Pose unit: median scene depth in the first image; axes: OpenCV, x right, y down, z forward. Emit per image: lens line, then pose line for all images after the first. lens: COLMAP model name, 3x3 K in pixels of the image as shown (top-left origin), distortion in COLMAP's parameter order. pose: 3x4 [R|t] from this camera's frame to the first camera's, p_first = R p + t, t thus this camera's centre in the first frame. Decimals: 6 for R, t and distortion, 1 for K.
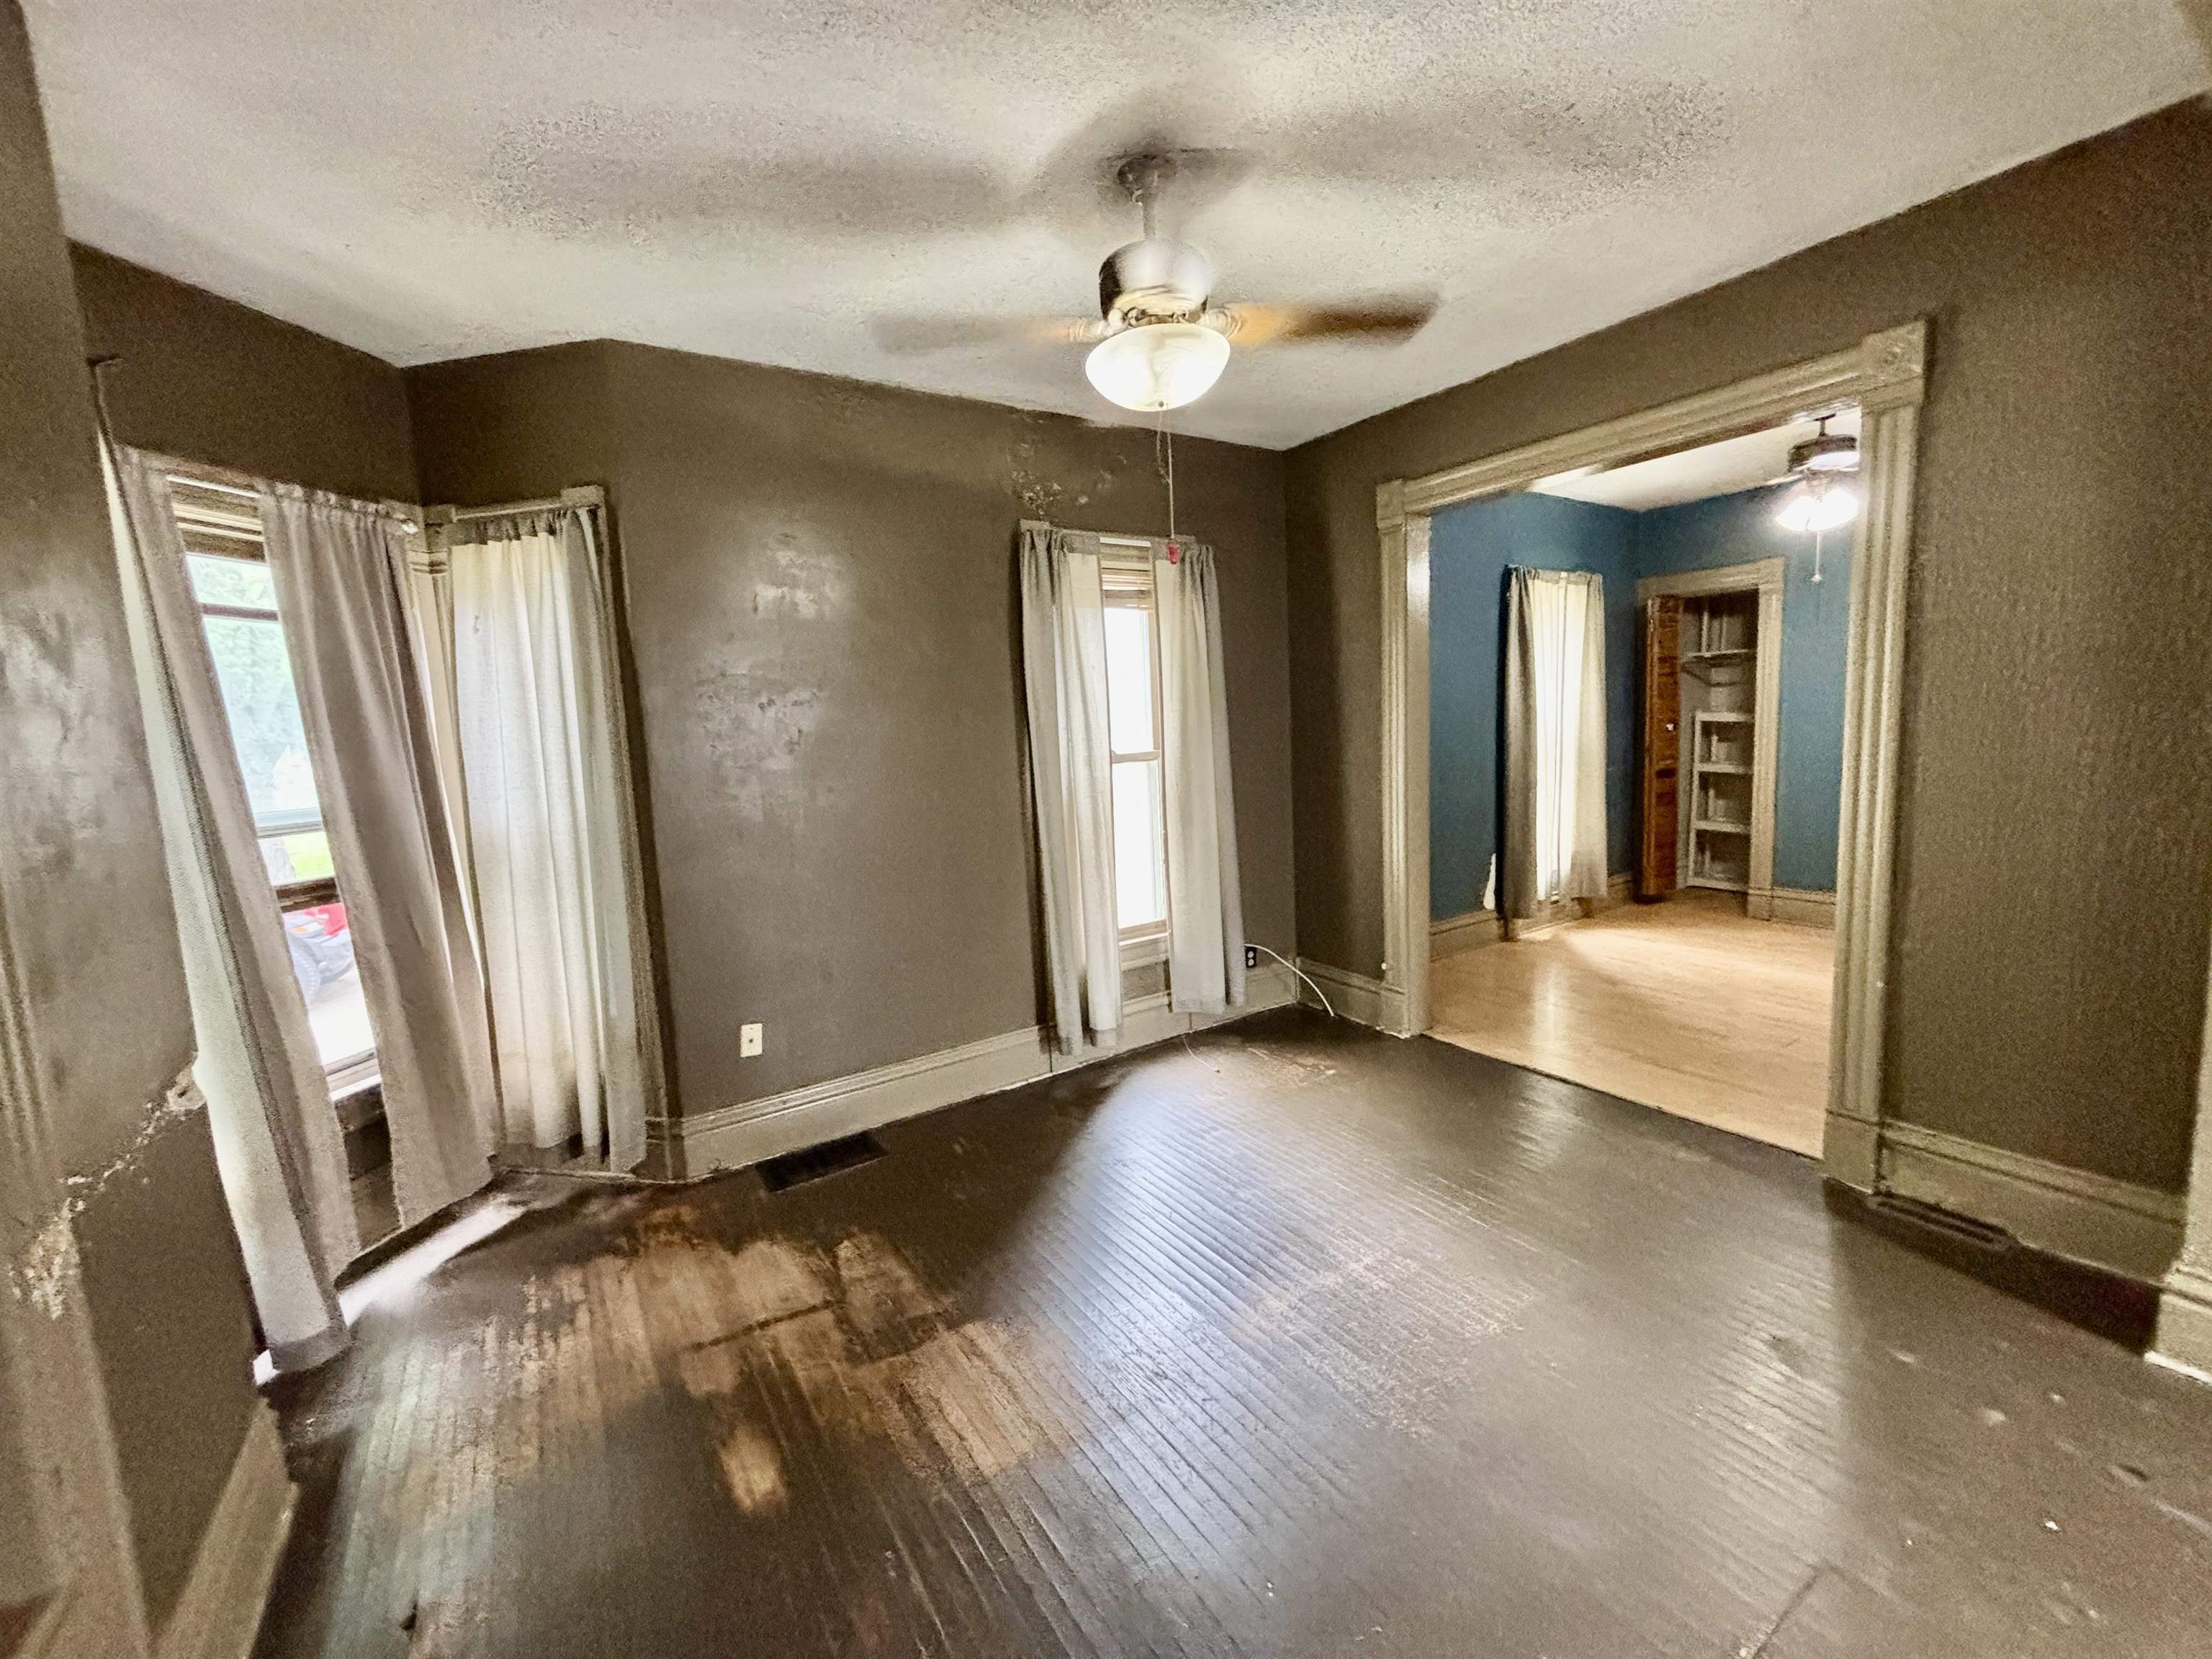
lens RADIAL K [[894.0, 0, 1107.4], [0, 894.0, 824.9], [0, 0, 1]] dist [0.003369, -0.001043]
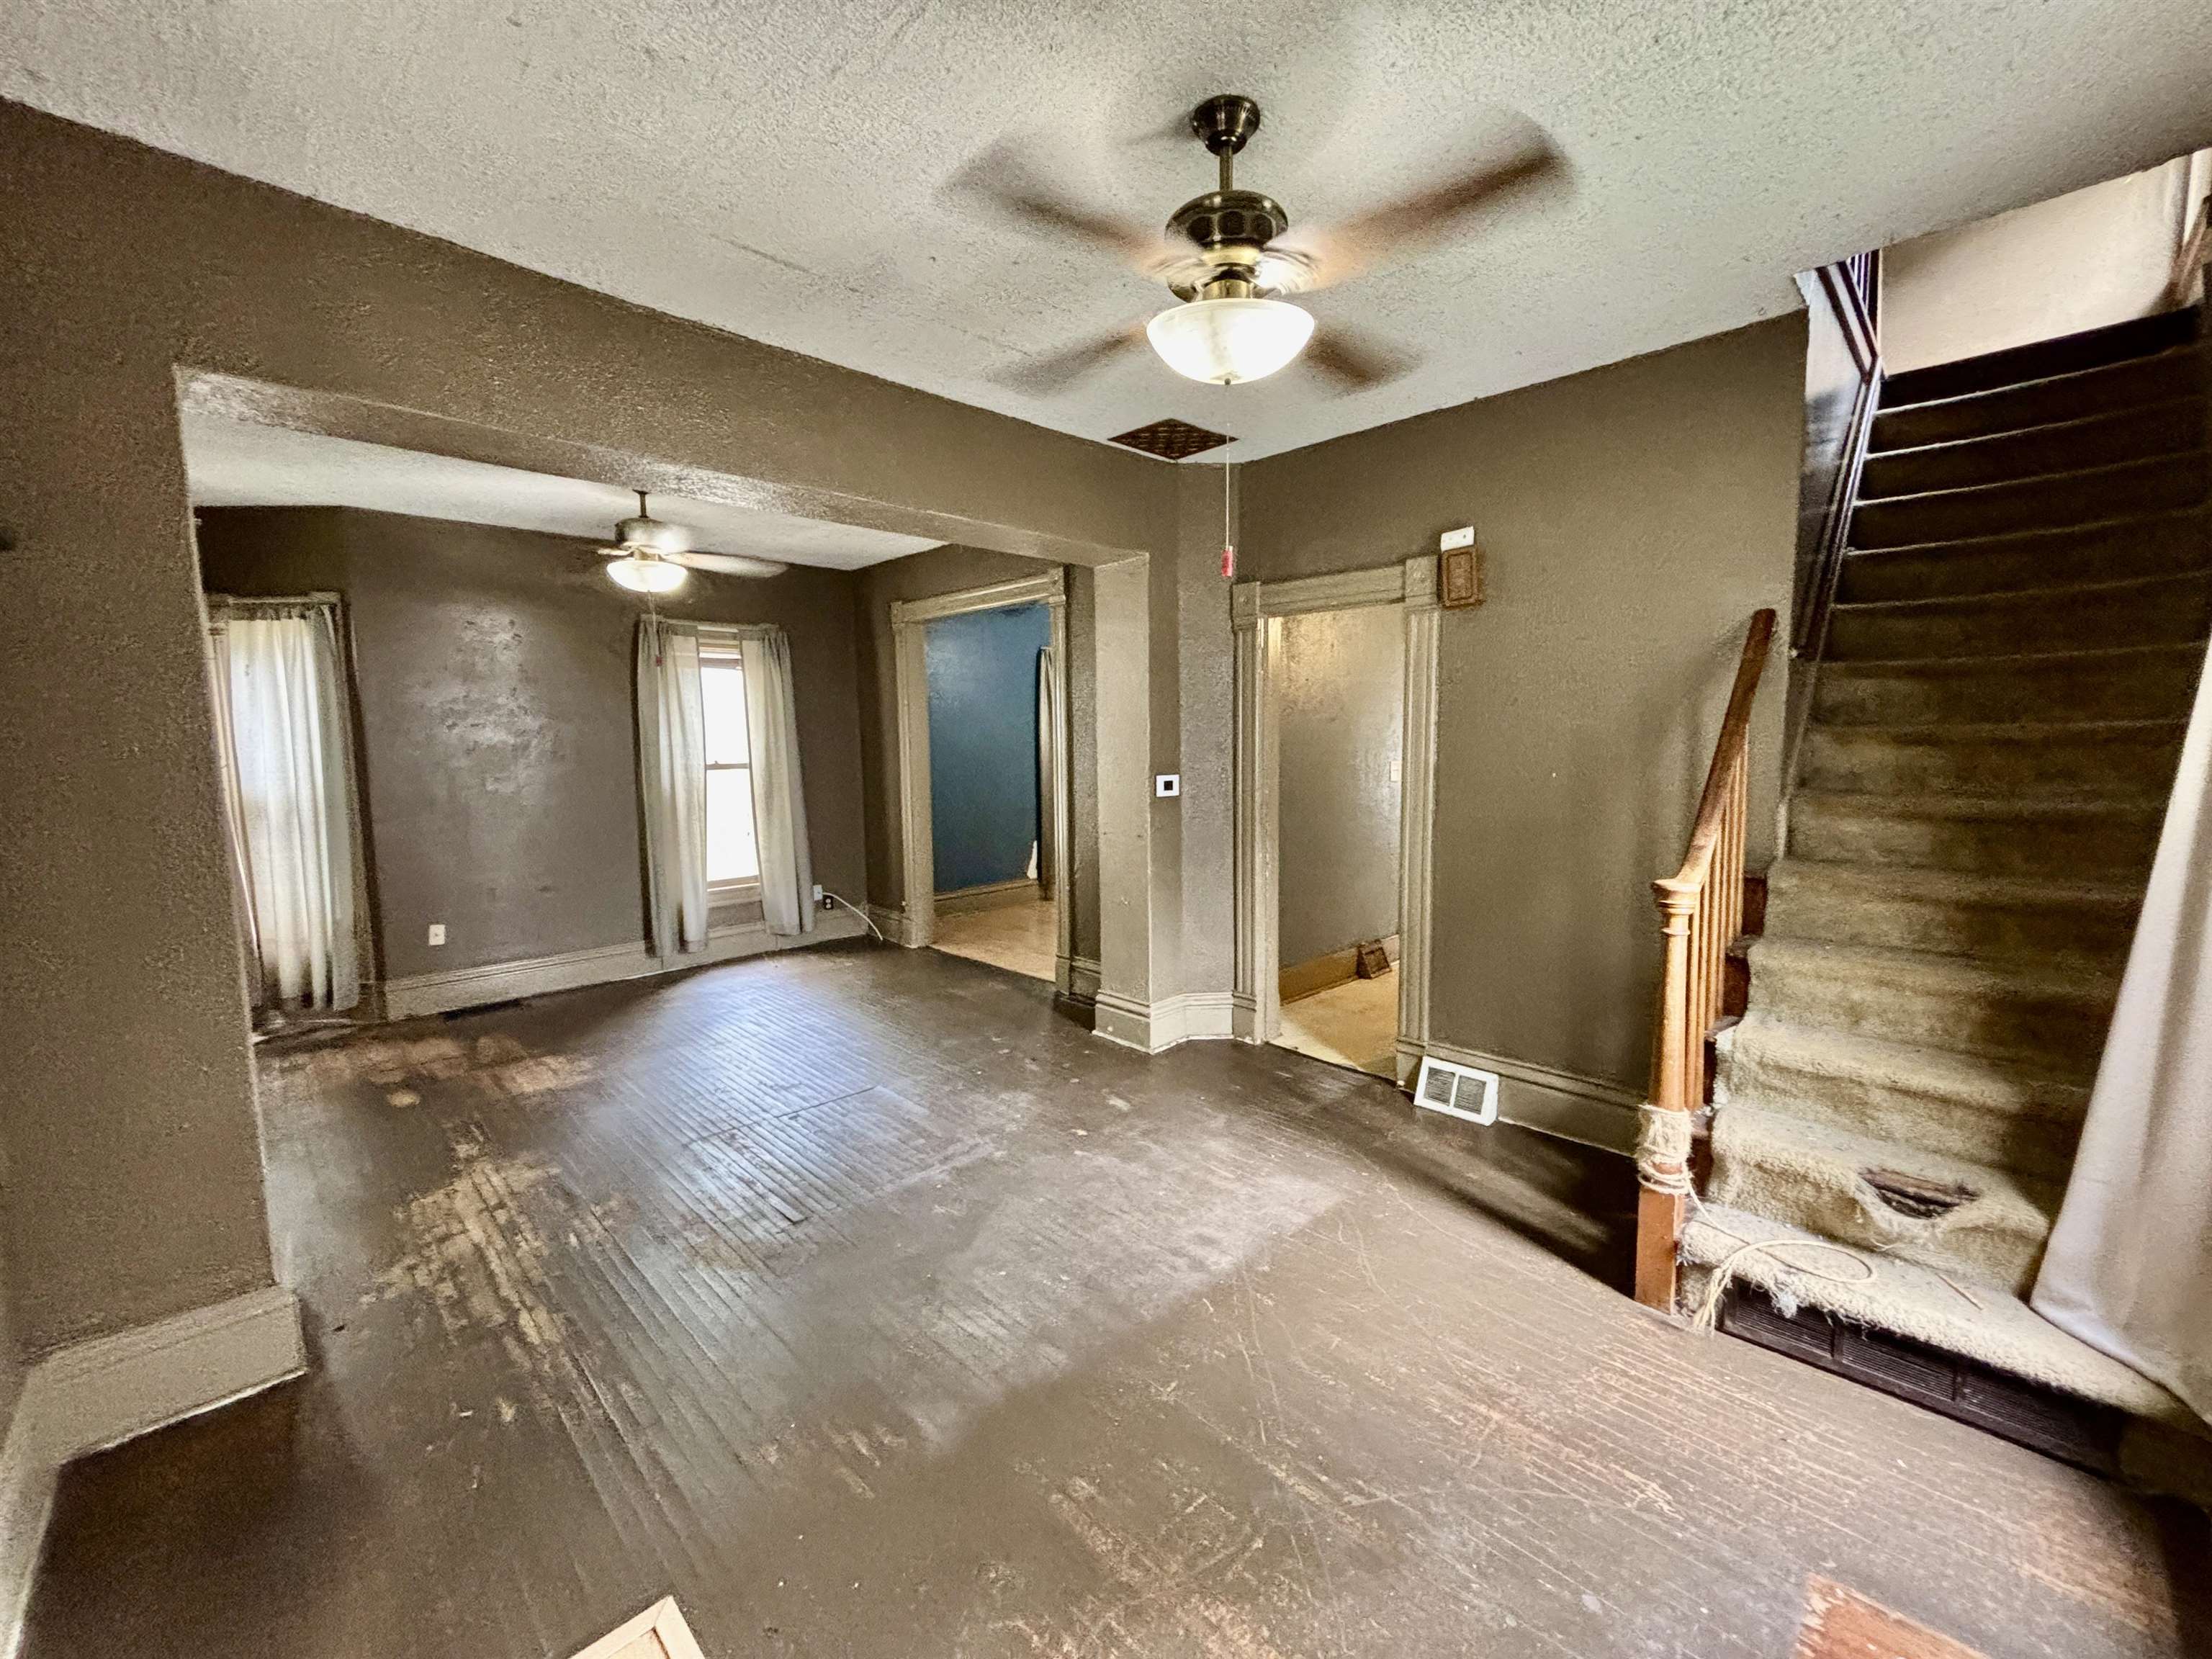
lens RADIAL K [[894.0, 0, 1105.3], [0, 894.0, 827.0], [0, 0, 1]] dist [0.003369, -0.001043]
pose [[0.982149, 0.012361, 0.187699, 0.488302], [-0.008189, 0.999702, -0.022988, 0.076605], [-0.187927, 0.021040, 0.981958, -0.826114]]
